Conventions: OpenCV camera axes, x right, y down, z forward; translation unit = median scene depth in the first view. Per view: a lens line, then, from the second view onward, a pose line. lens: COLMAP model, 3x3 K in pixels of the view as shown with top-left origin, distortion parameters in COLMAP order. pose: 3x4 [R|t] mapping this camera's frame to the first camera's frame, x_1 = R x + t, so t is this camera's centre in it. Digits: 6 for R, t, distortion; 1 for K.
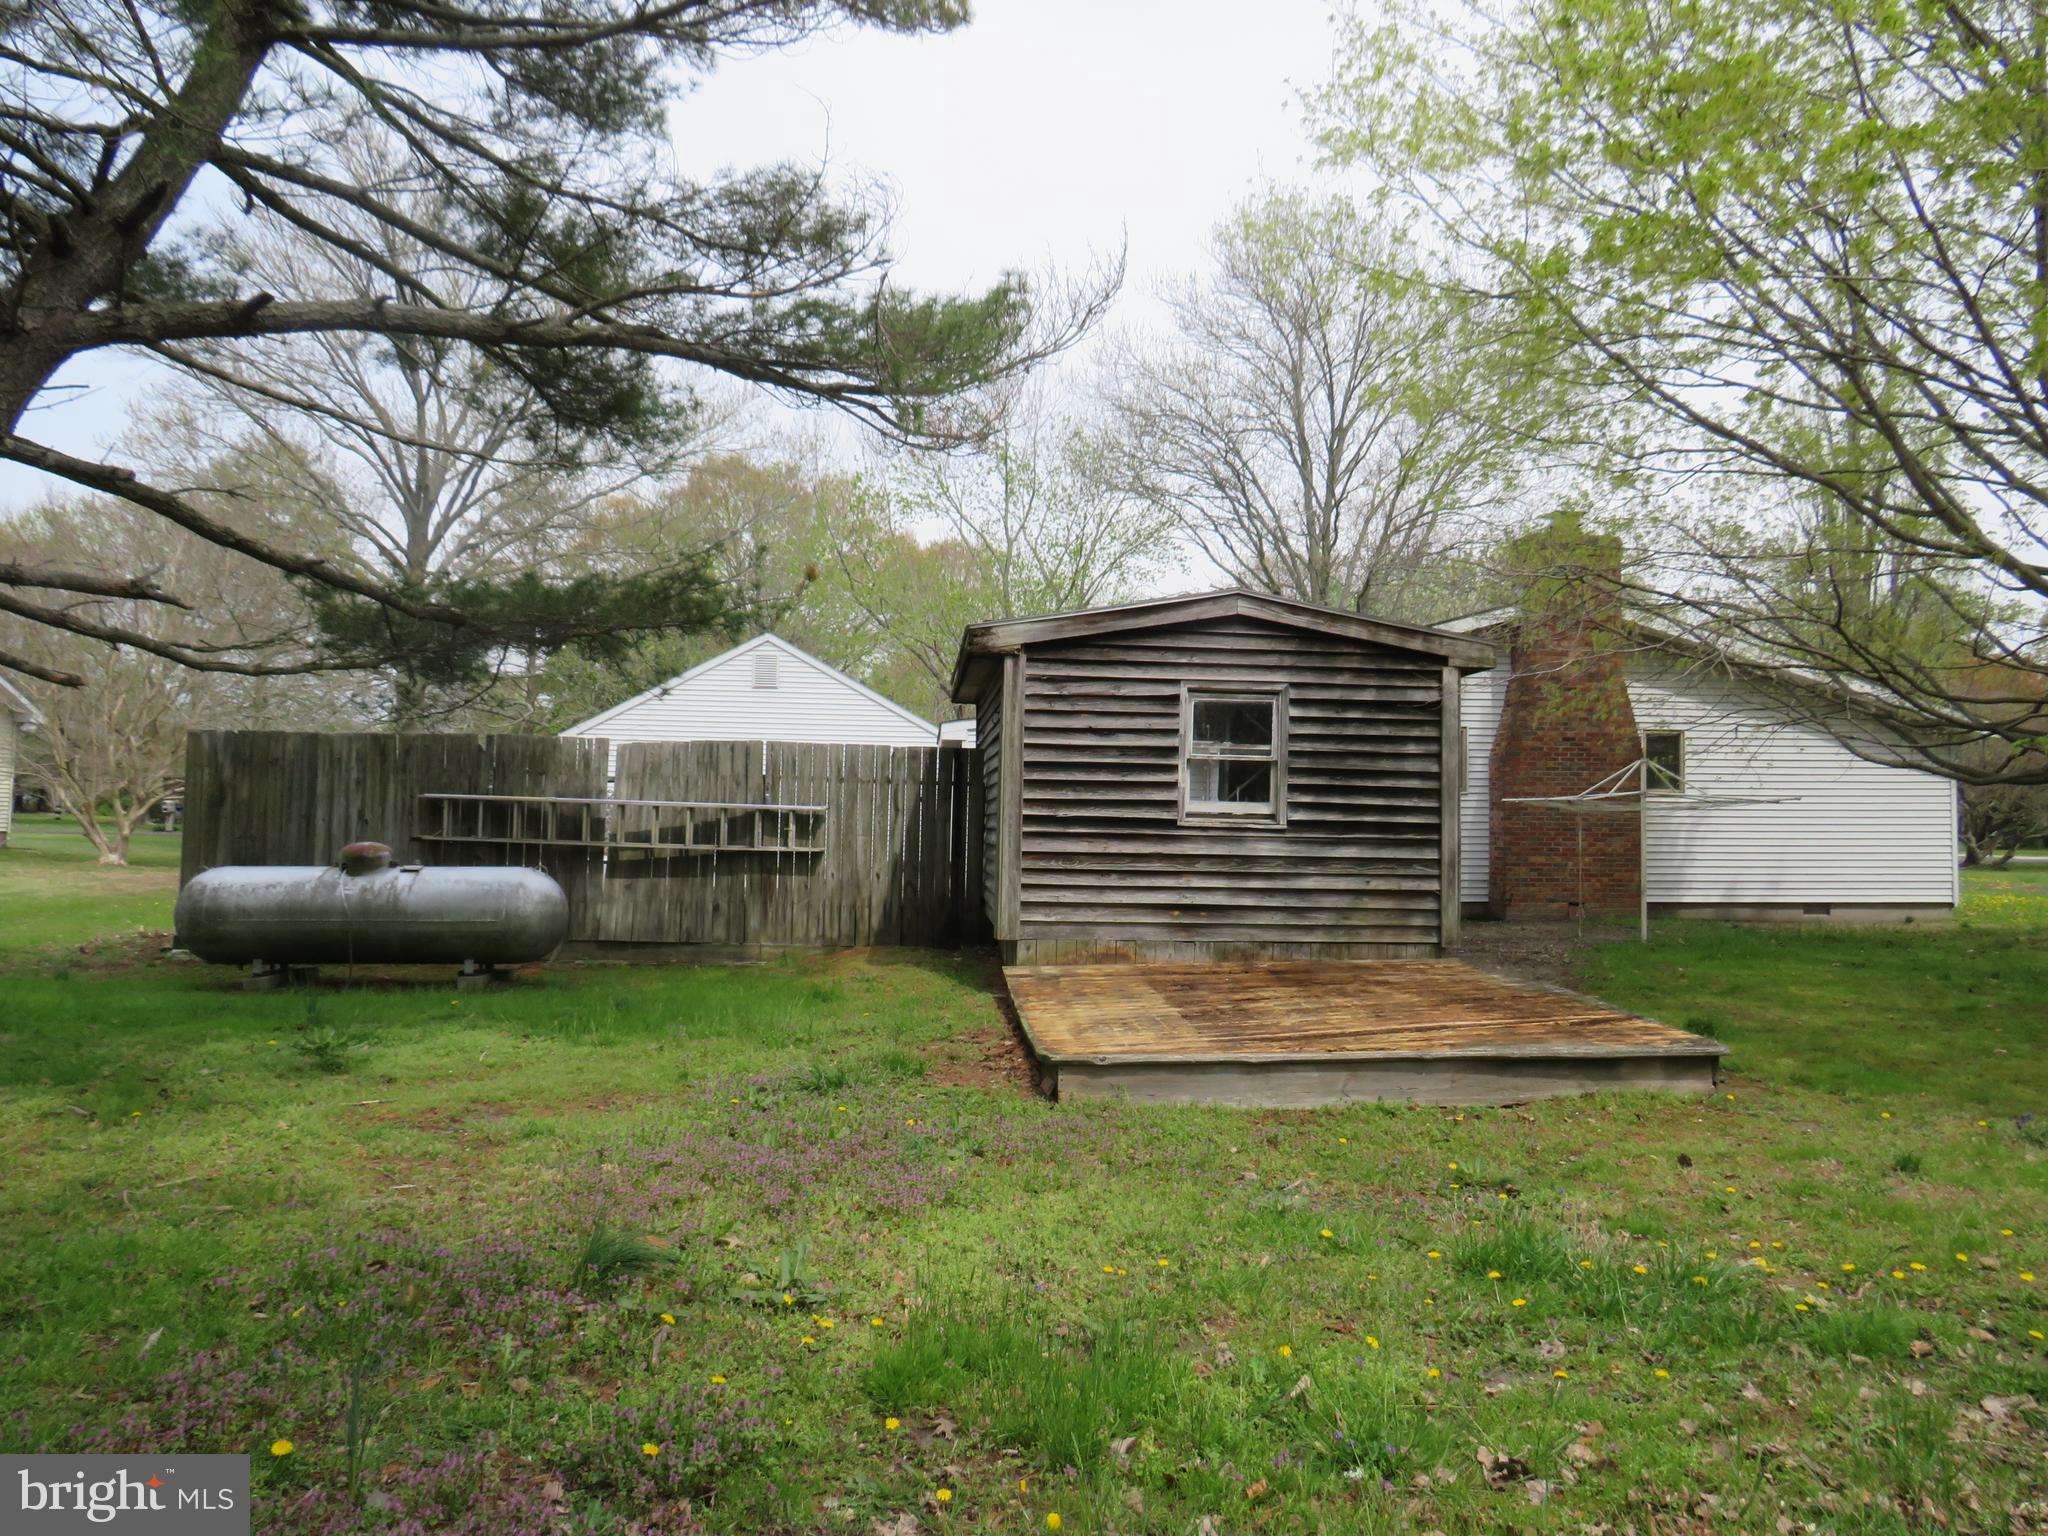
lens RADIAL K [[1472.2, 0, 1026.5], [0, 1472.2, 781.1], [0, 0, 1]] dist [-0.038226, 0.036281]
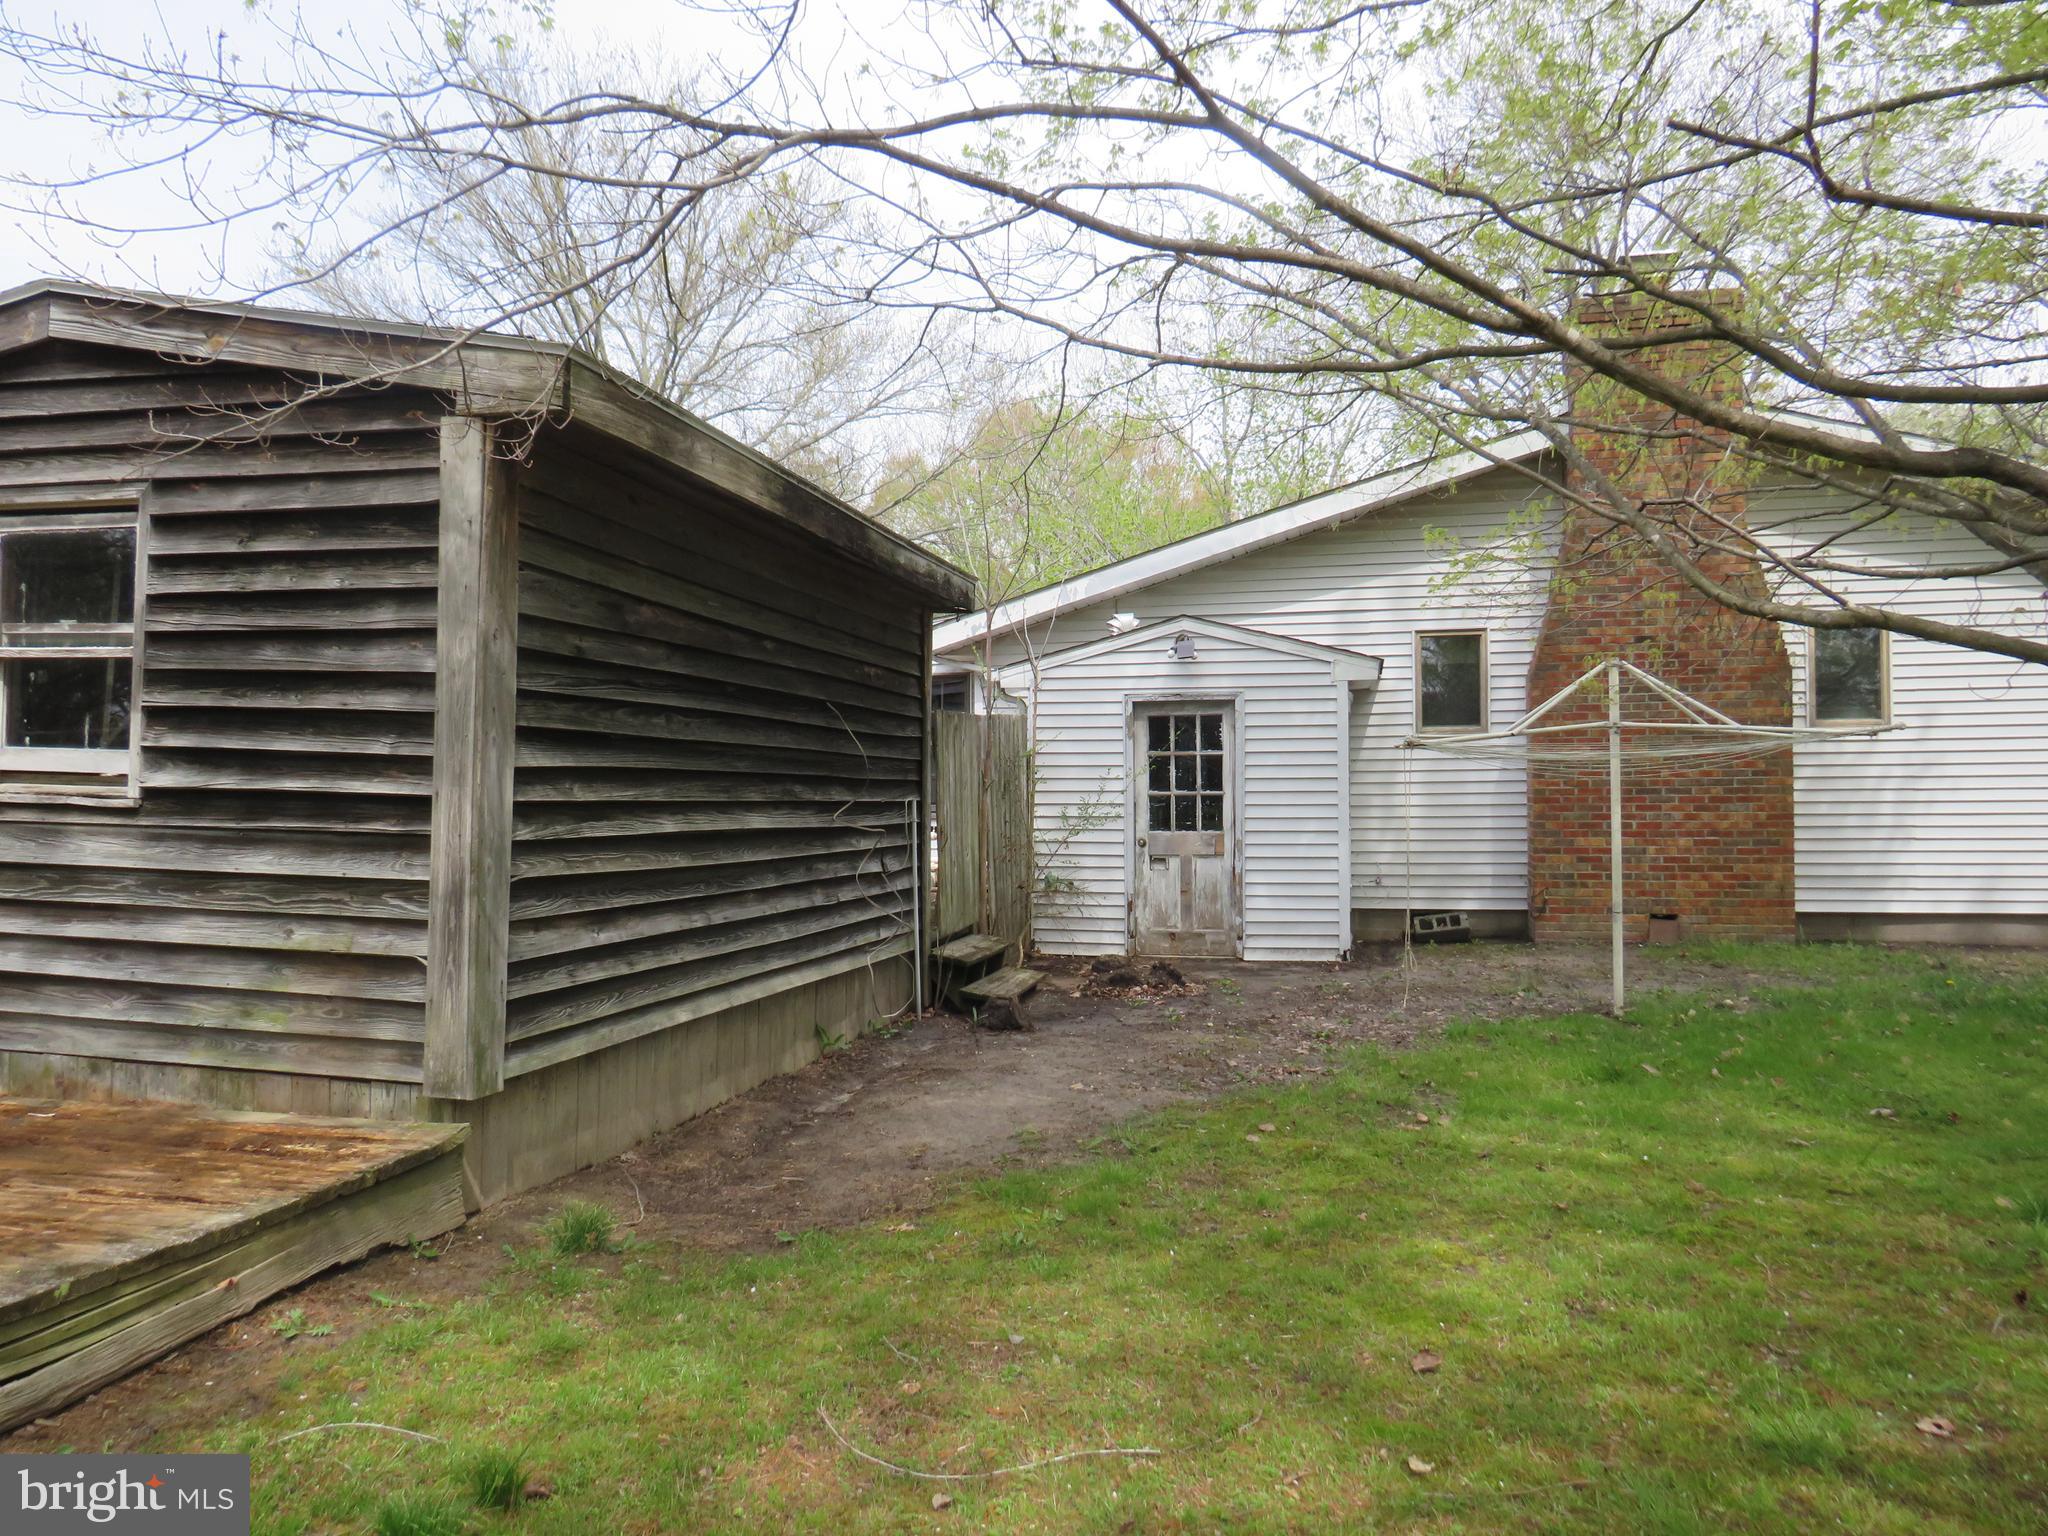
lens RADIAL K [[1472.2, 0, 1022.9], [0, 1472.2, 748.5], [0, 0, 1]] dist [-0.038226, 0.036281]
pose [[0.953566, -0.008197, -0.301073, 0.564320], [0.012441, 0.999848, 0.012179, 0.012485], [0.300928, -0.015359, 0.953523, 0.655715]]
